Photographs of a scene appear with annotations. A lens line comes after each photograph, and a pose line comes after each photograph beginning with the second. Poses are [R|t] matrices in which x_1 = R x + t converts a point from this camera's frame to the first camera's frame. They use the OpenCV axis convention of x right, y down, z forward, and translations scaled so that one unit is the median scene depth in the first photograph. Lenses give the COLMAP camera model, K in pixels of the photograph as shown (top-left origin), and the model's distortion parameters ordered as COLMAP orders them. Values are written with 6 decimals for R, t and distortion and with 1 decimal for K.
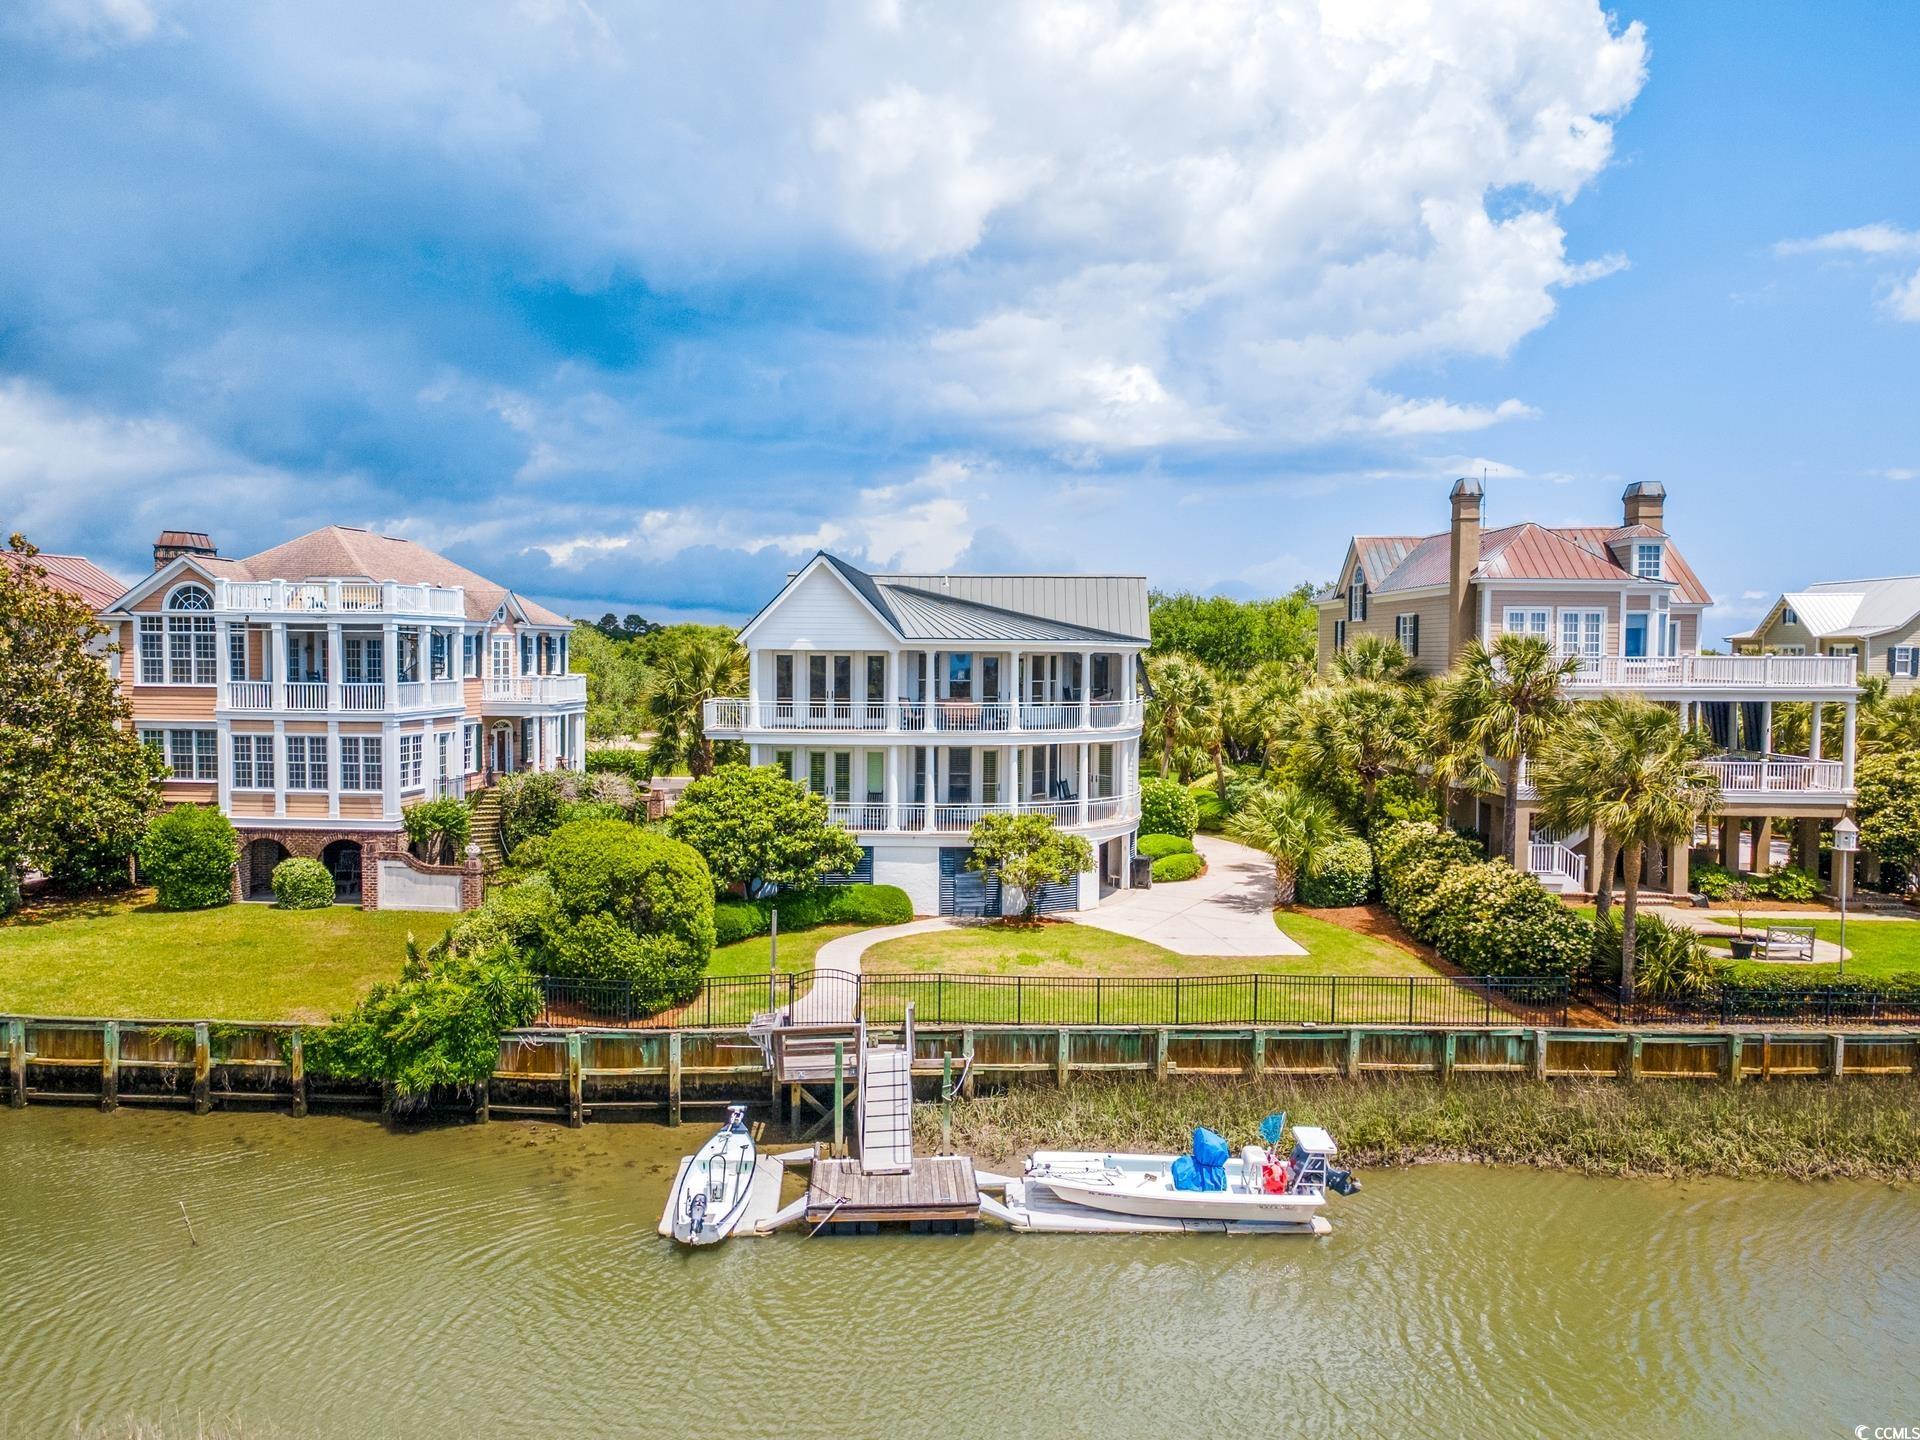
lens RADIAL K [[1399.0, 0, 956.9], [0, 1399.0, 732.5], [0, 0, 1]] dist [0.046672, -0.001261]
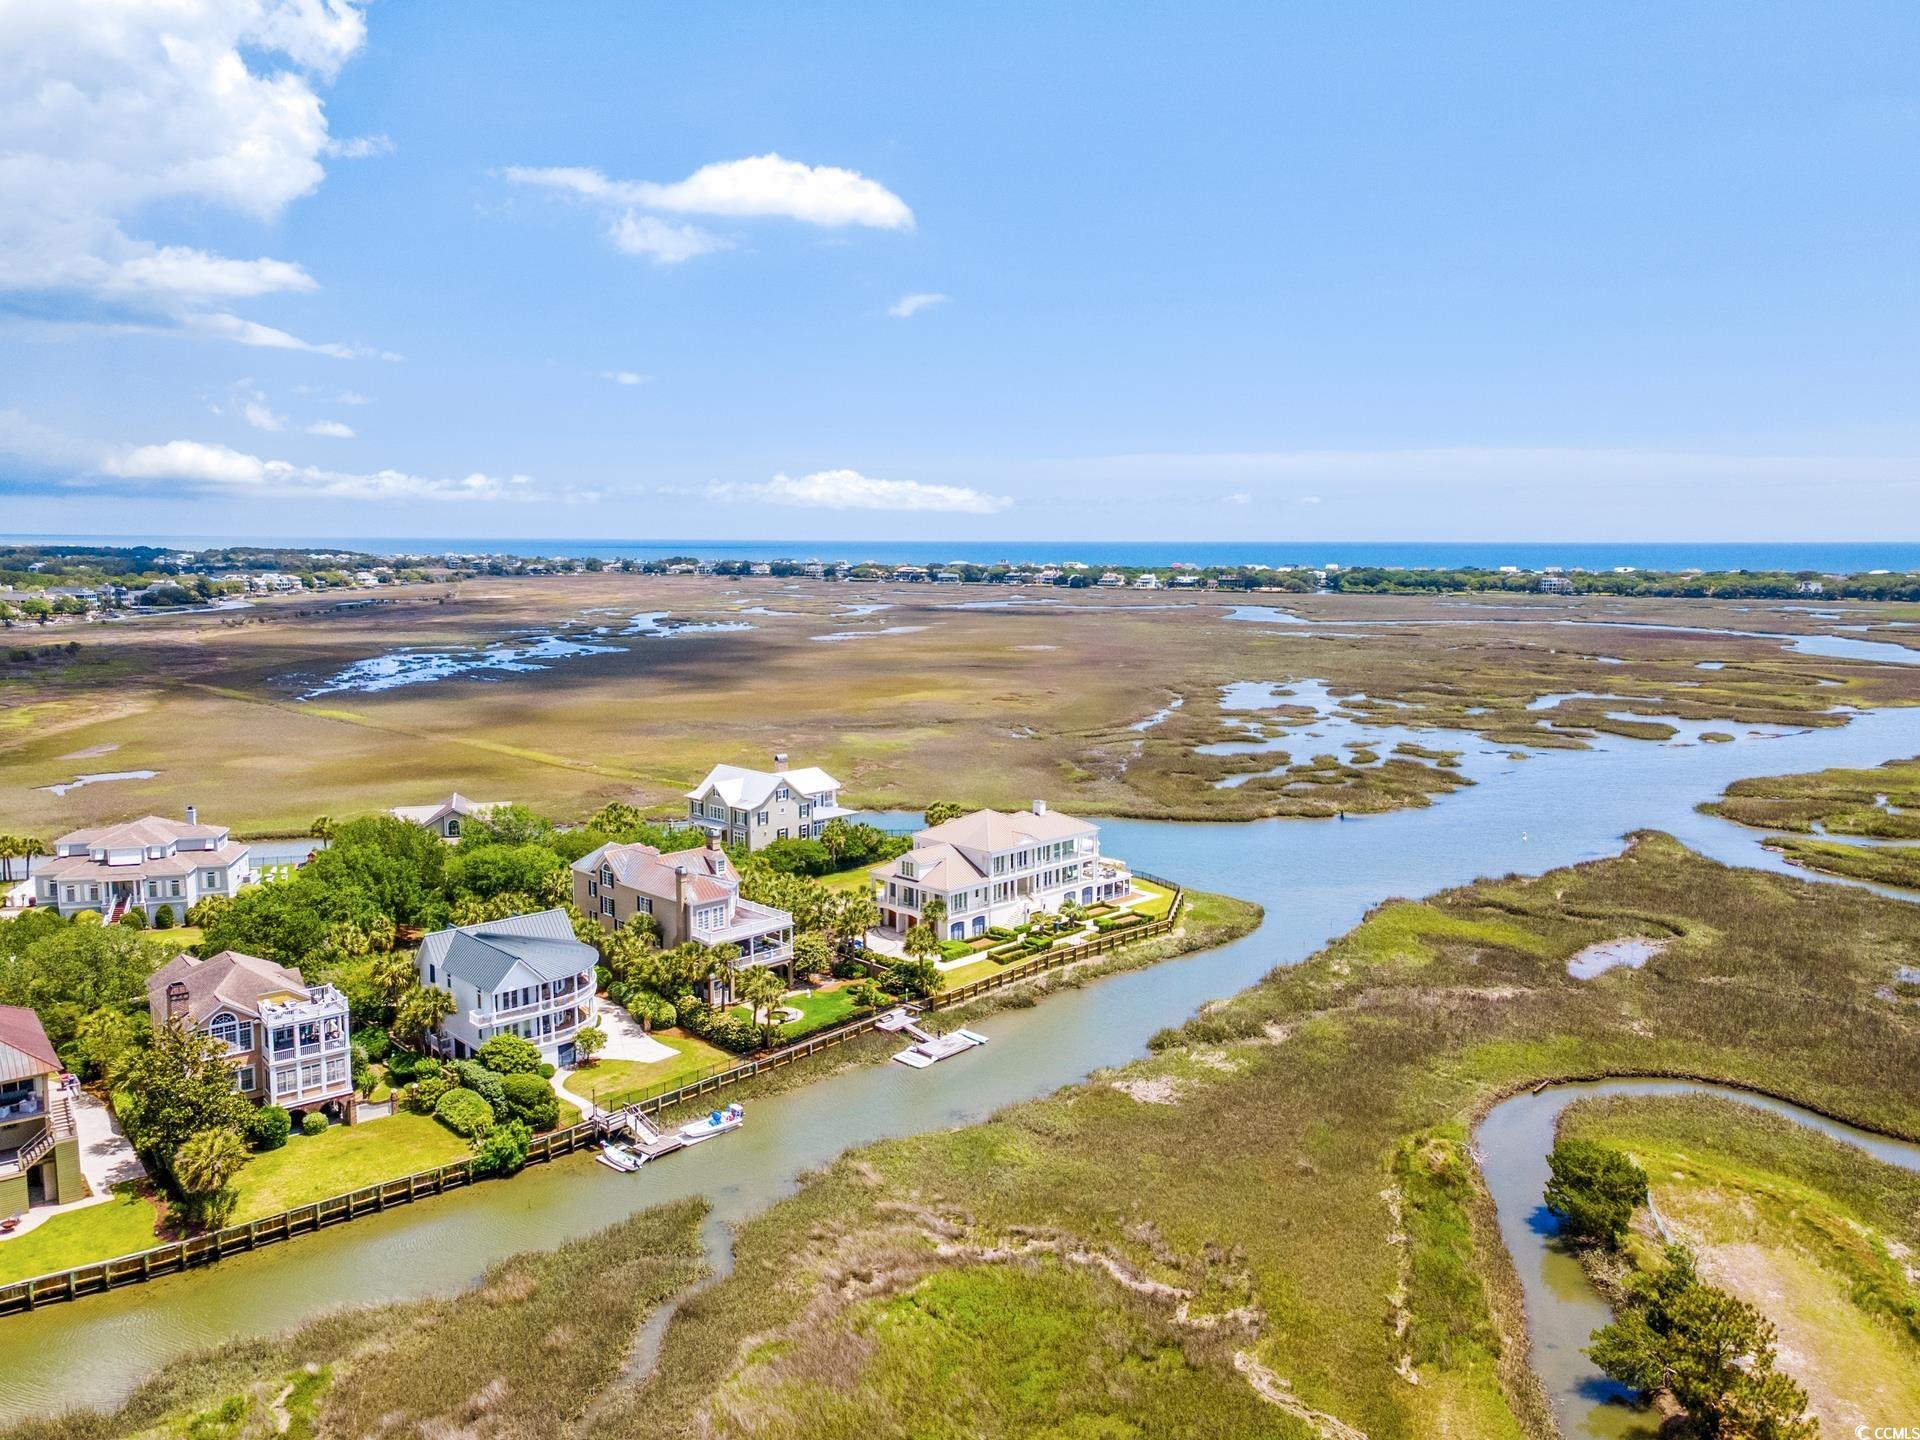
lens RADIAL K [[1399.0, 0, 960.8], [0, 1399.0, 722.2], [0, 0, 1]] dist [0.046672, -0.001261]
pose [[0.697514, -0.092543, 0.710570, -1.787404], [0.043704, 0.995273, 0.086721, -0.995976], [-0.715237, -0.029434, 0.698262, -2.017844]]
